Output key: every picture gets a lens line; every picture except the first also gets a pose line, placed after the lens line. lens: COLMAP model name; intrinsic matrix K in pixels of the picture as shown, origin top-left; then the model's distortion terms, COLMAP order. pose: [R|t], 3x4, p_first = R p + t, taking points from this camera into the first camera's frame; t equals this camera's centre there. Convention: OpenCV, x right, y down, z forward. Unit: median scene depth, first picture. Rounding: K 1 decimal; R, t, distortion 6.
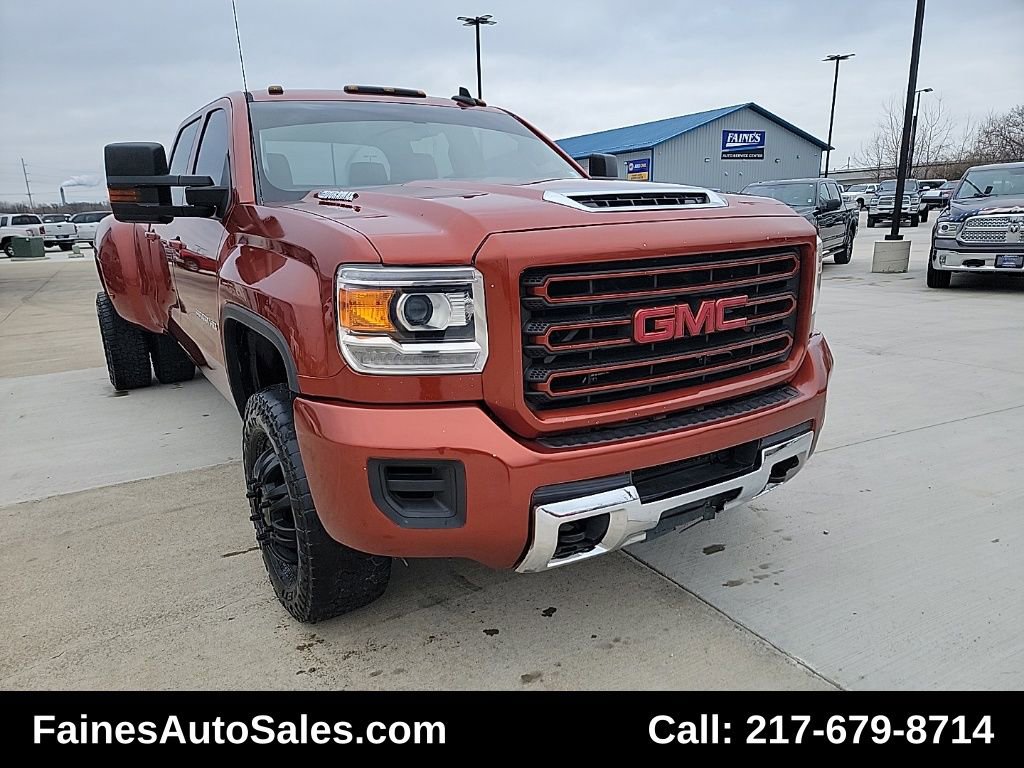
lens RADIAL K [[708.5, 0, 507.0], [0, 708.5, 394.9], [0, 0, 1]] dist [0.077073, -0.057621]
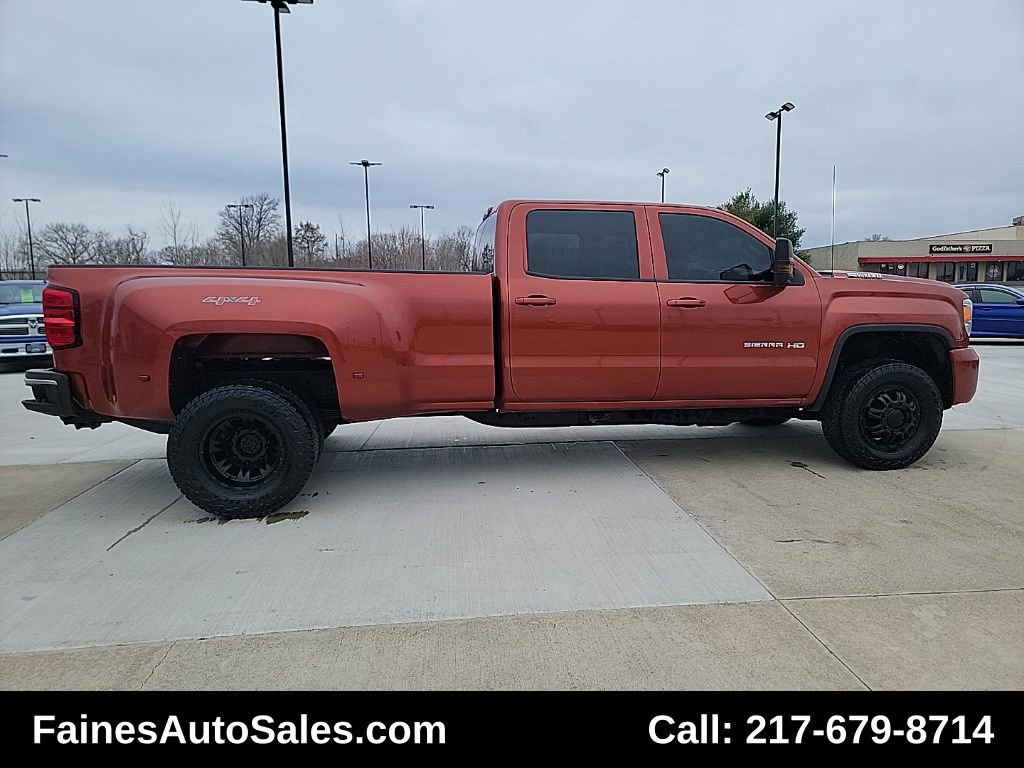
lens RADIAL K [[708.5, 0, 522.5], [0, 708.5, 392.0], [0, 0, 1]] dist [0.077073, -0.057621]
pose [[0.377278, -0.093443, 0.921374, -2.573144], [0.229276, 0.973349, 0.004831, -0.169418], [-0.897270, 0.209426, 0.388647, 1.090938]]
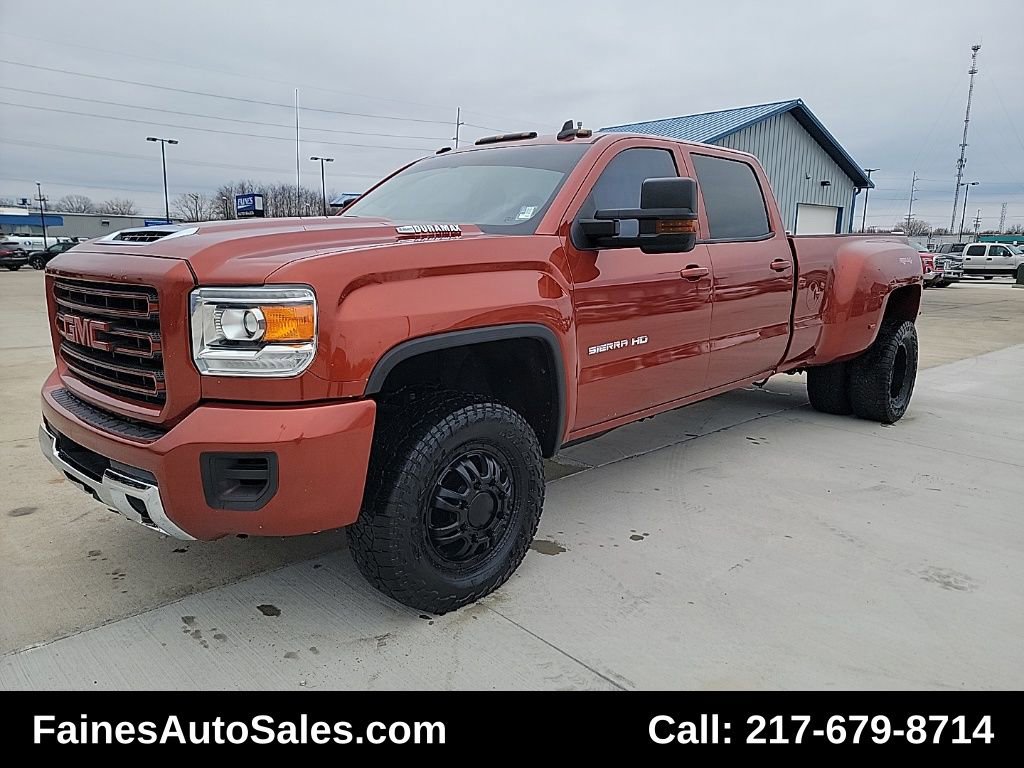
lens RADIAL K [[708.5, 0, 524.8], [0, 708.5, 382.8], [0, 0, 1]] dist [0.077073, -0.057621]
pose [[0.270985, 0.212187, -0.938906, 1.323222], [-0.258859, 0.955534, 0.141234, -0.315297], [0.927124, 0.204772, 0.313862, 1.058957]]
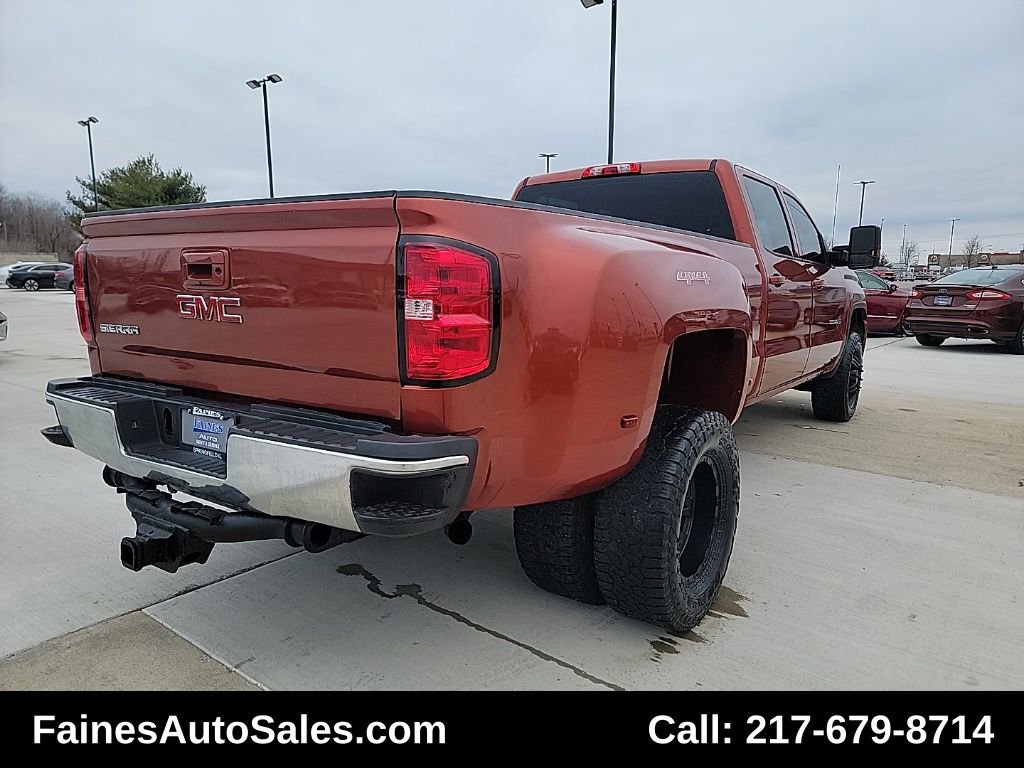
lens RADIAL K [[708.5, 0, 515.7], [0, 708.5, 389.6], [0, 0, 1]] dist [0.077073, -0.057621]
pose [[-0.404764, -0.115428, 0.907107, -2.113763], [0.235719, 0.945304, 0.225470, -0.652286], [-0.883517, 0.305085, -0.355416, 2.902721]]
